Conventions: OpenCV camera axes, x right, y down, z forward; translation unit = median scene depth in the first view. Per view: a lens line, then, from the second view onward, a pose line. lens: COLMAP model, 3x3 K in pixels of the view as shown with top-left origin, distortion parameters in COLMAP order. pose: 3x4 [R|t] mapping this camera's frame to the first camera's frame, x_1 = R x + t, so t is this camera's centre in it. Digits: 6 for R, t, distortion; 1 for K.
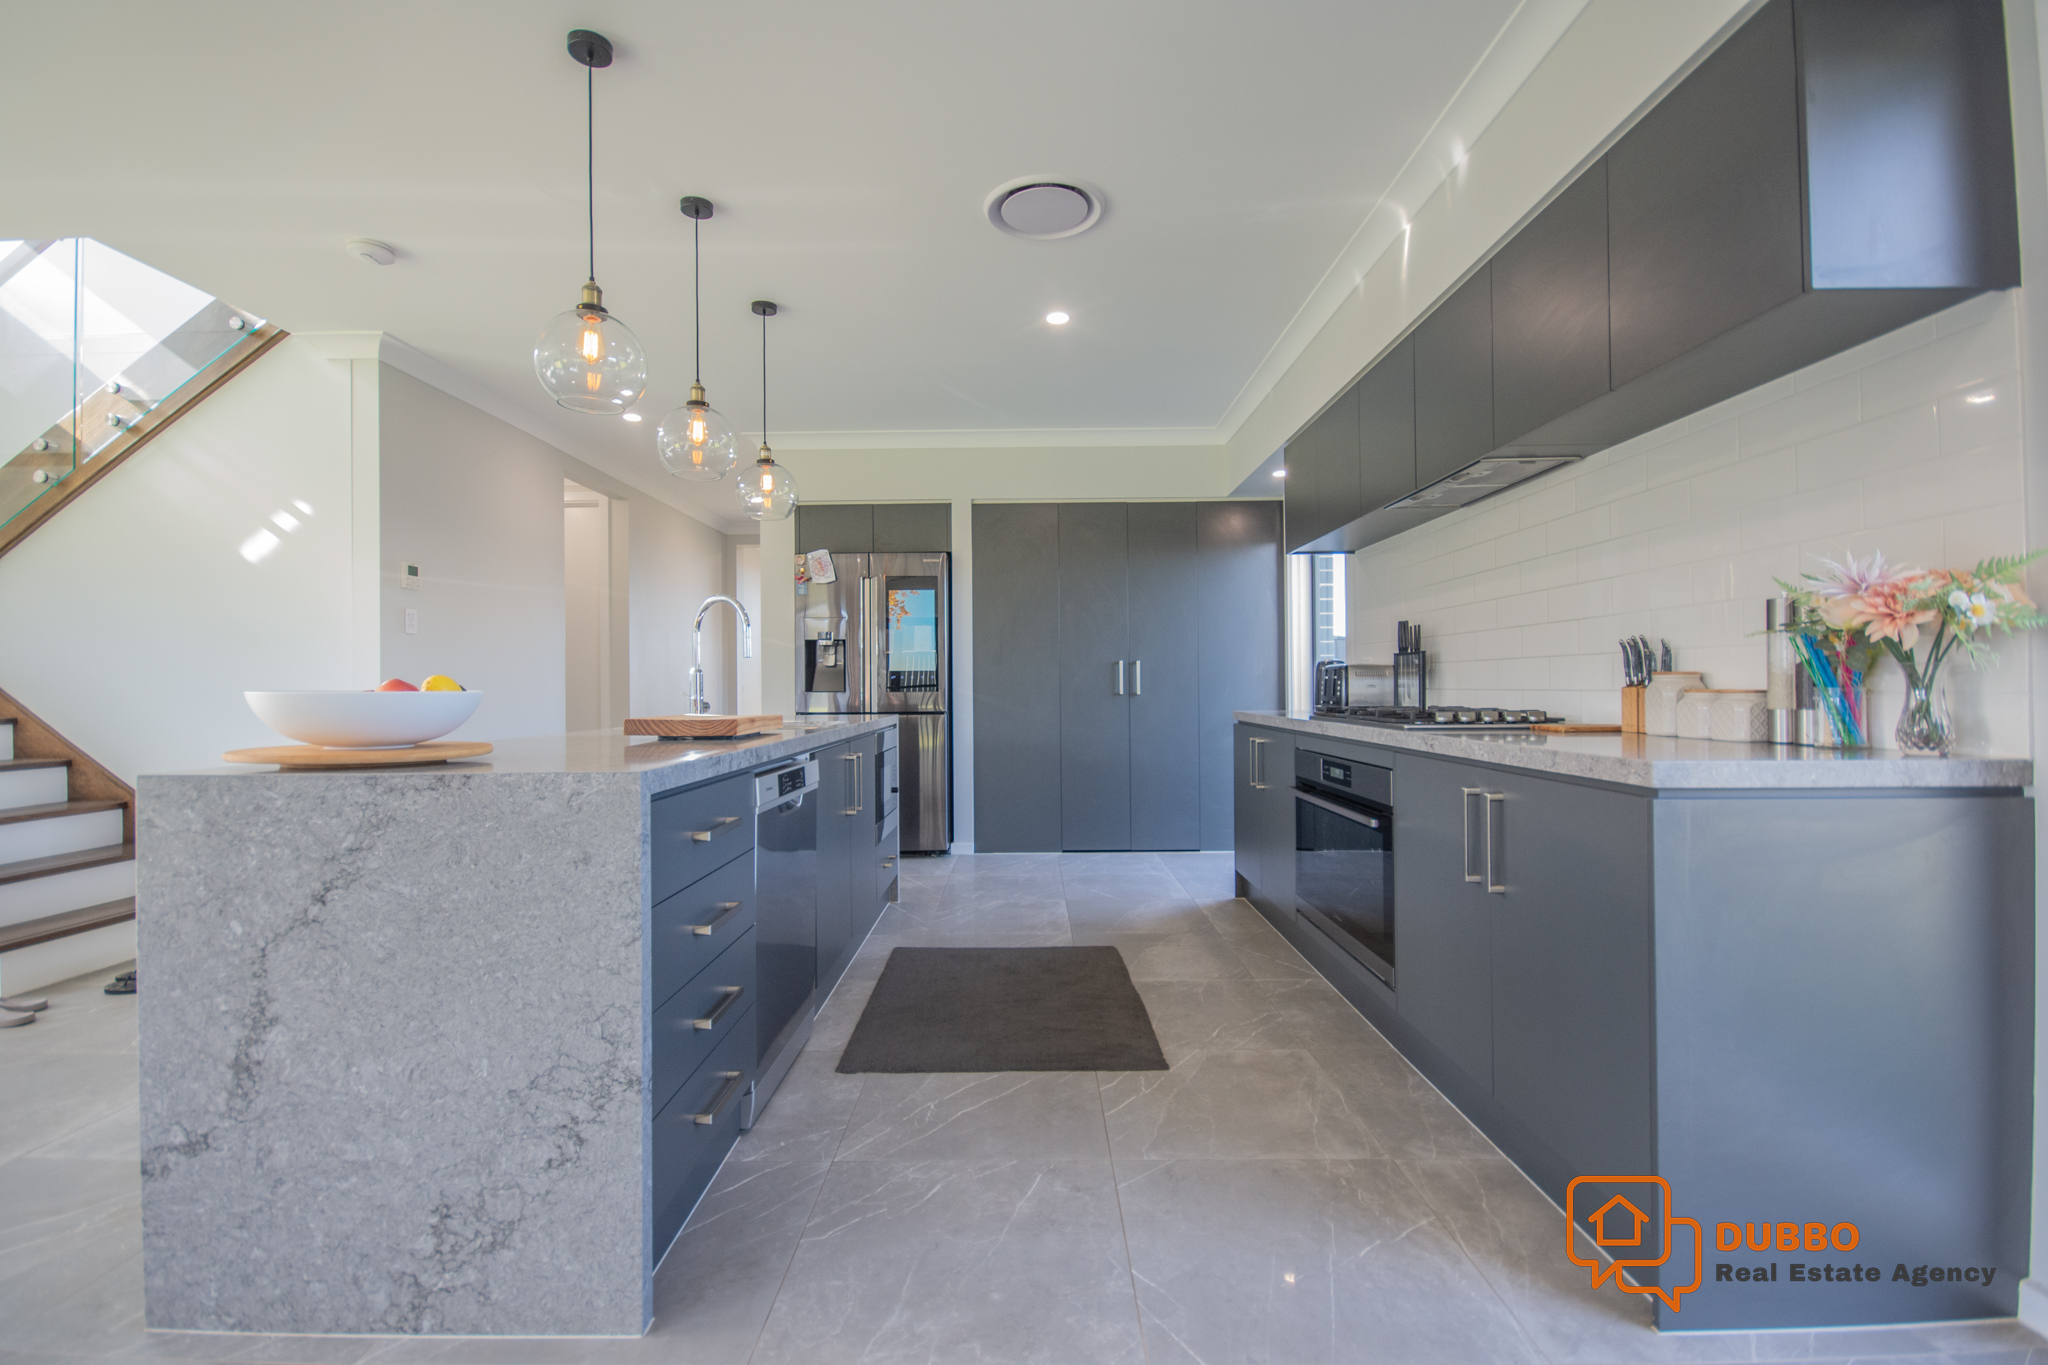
lens RADIAL K [[935.4, 0, 1015.2], [0, 935.4, 674.6], [0, 0, 1]] dist [-0.001396, -0.000667]
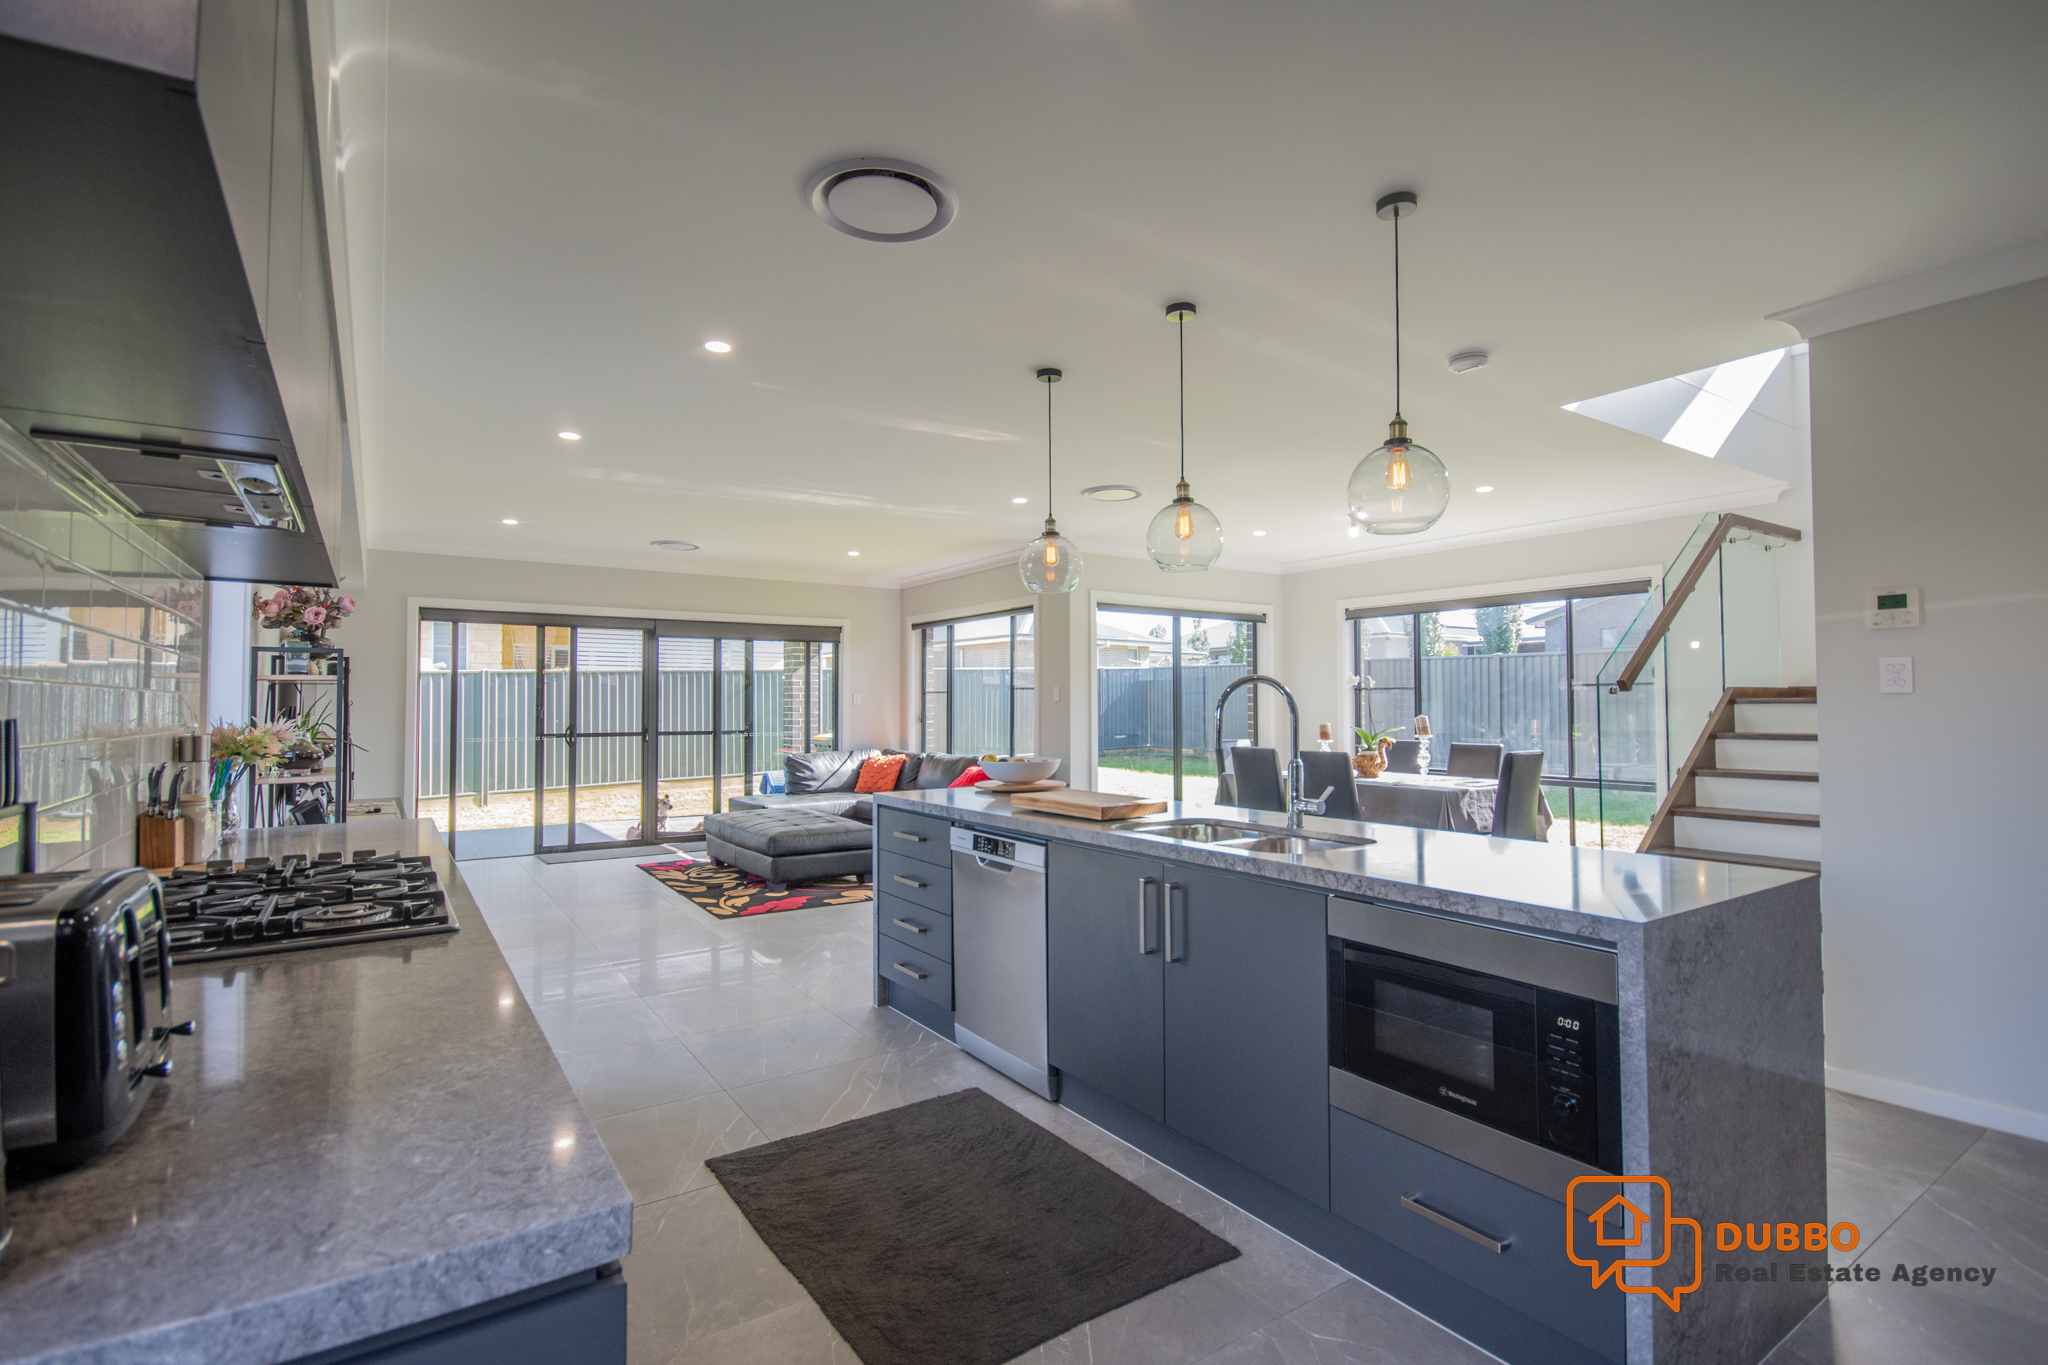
lens RADIAL K [[935.4, 0, 1015.2], [0, 935.4, 674.6], [0, 0, 1]] dist [-0.001396, -0.000667]
pose [[-0.820797, -0.010519, -0.571124, 0.338593], [0.015509, 0.999051, -0.040689, -0.048294], [0.571010, -0.042255, -0.819855, 1.466664]]
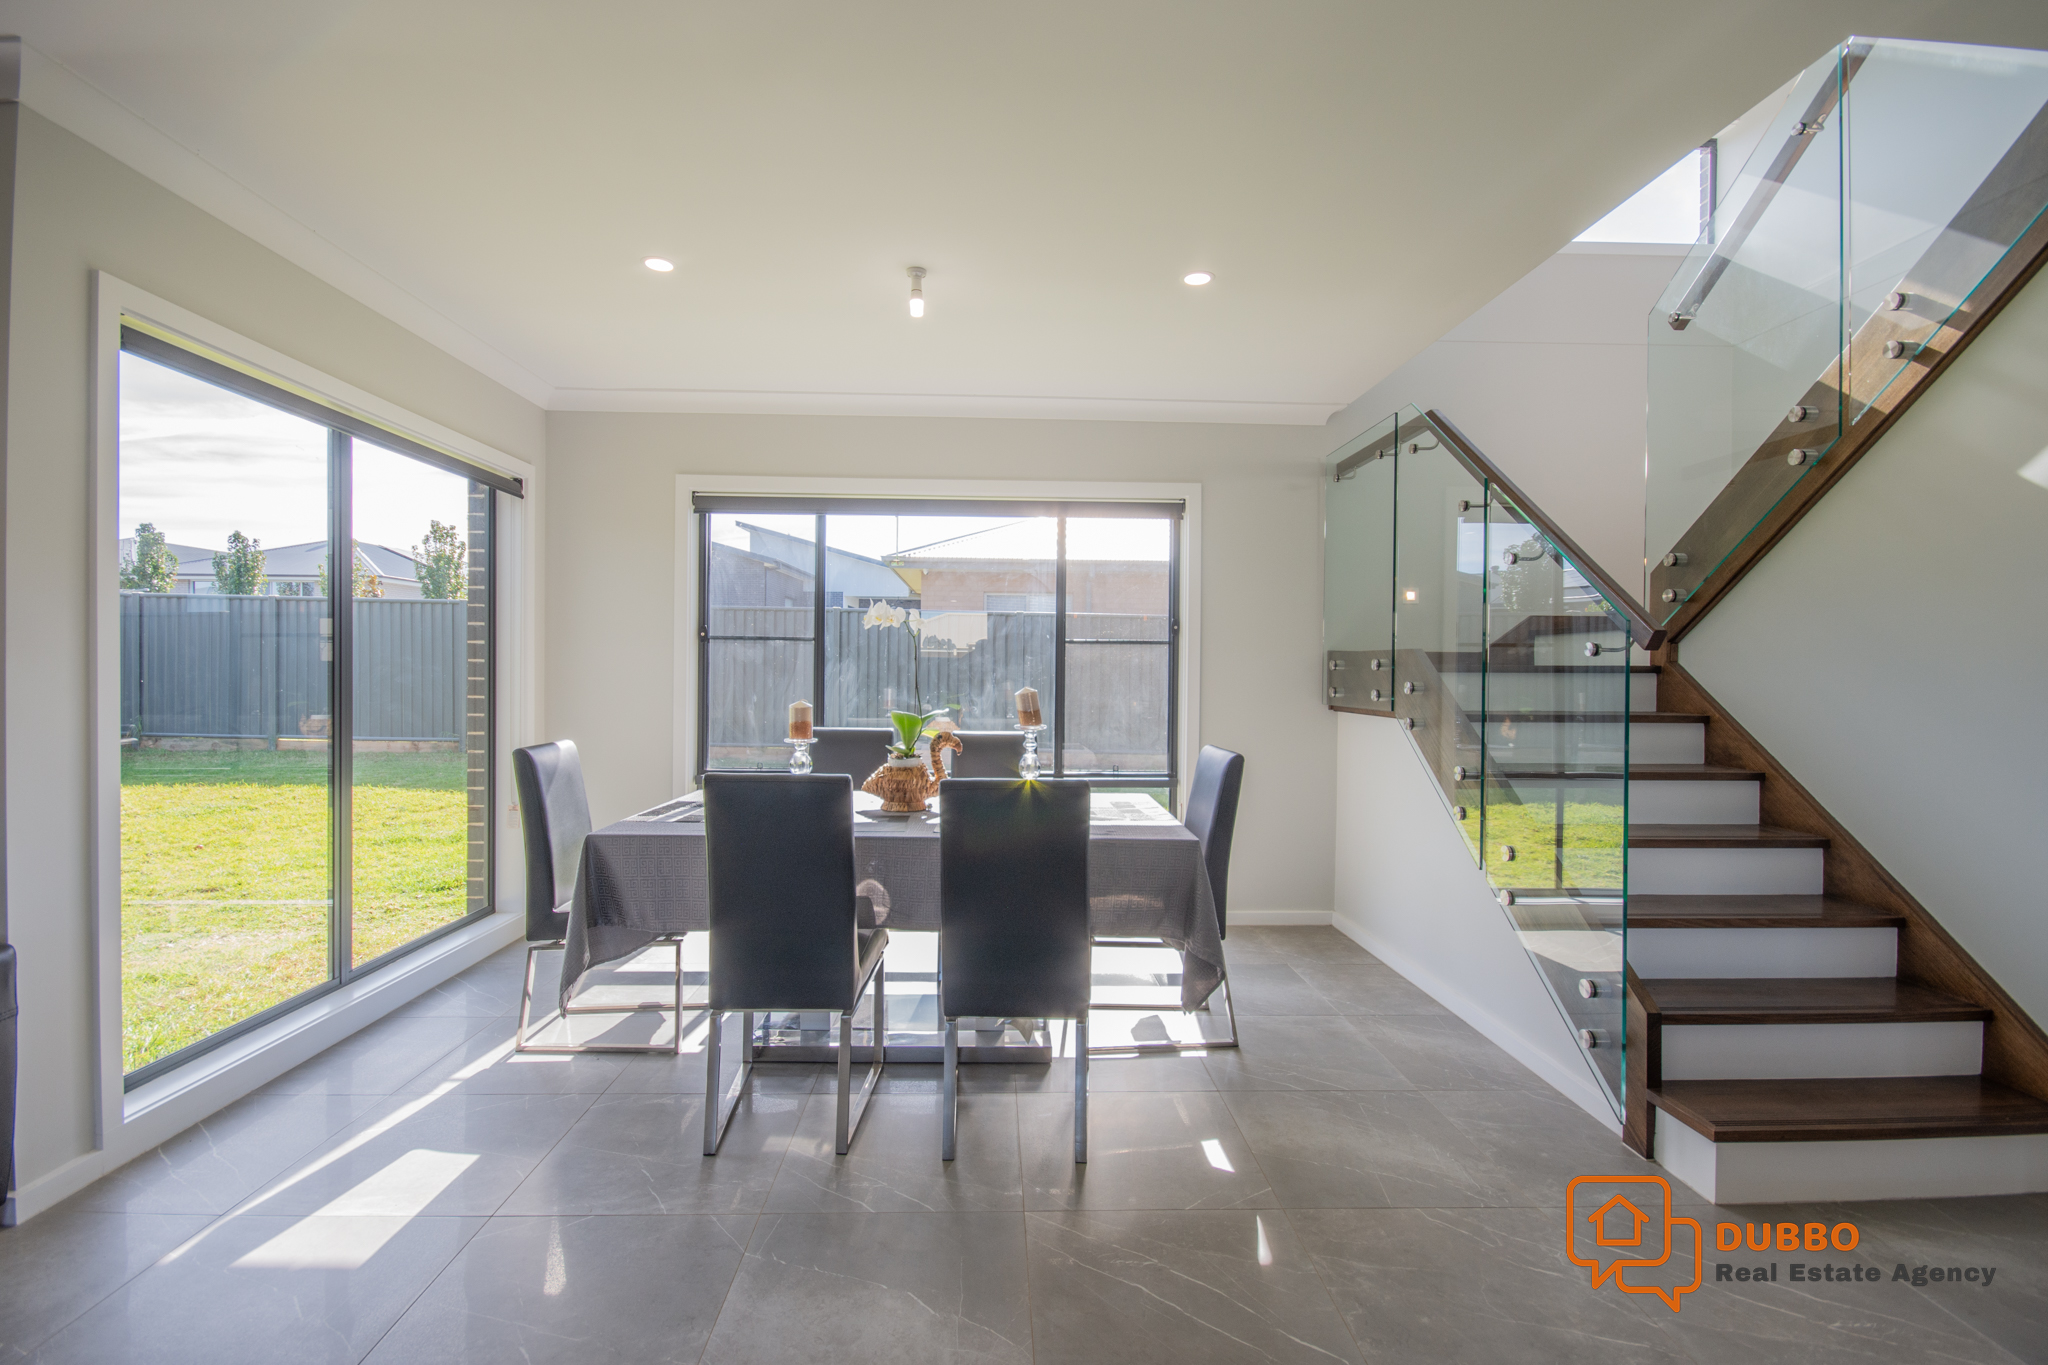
lens RADIAL K [[942.3, 0, 1010.5], [0, 942.3, 674.9], [0, 0, 1]] dist [-0.002969, -0.000679]
pose [[0.049674, 0.013594, -0.998673, -0.361993], [0.005513, 0.999888, 0.013885, -0.057412], [0.998750, -0.006195, 0.049594, 0.378091]]
